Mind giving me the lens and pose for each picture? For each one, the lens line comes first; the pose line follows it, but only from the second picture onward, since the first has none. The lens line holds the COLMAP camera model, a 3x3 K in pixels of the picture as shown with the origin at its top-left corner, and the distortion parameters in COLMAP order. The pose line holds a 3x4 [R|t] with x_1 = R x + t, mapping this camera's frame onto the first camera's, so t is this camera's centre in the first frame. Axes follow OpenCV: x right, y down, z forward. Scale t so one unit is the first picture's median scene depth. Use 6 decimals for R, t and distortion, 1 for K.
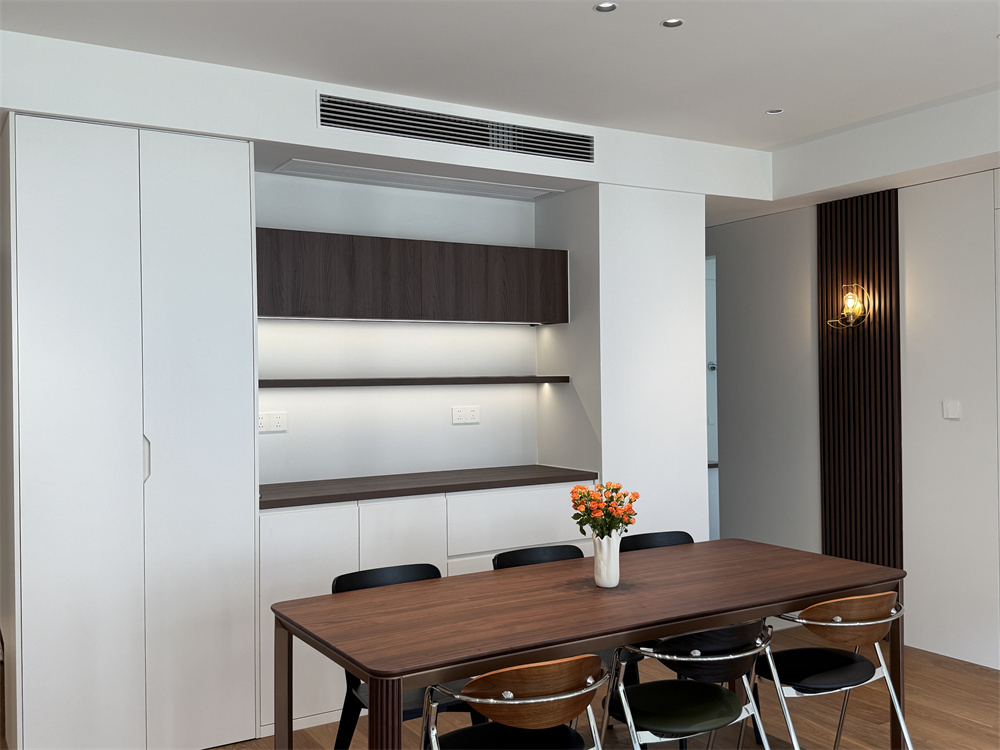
lens RADIAL K [[936.3, 0, 496.6], [0, 936.3, 377.5], [0, 0, 1]] dist [0.166674, -0.317141]
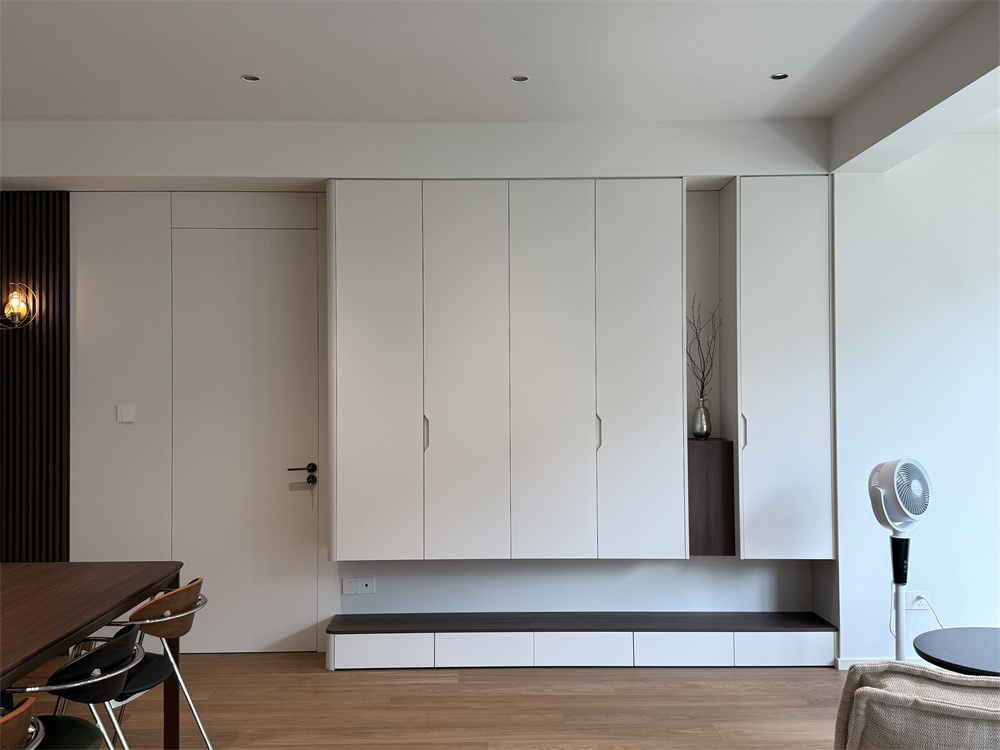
lens RADIAL K [[936.3, 0, 496.6], [0, 936.3, 377.5], [0, 0, 1]] dist [0.166674, -0.317141]
pose [[0.508806, 0.020469, 0.860638, -0.260558], [0.001870, 0.999689, -0.024882, 0.025733], [-0.860879, 0.014269, 0.508609, 0.152364]]
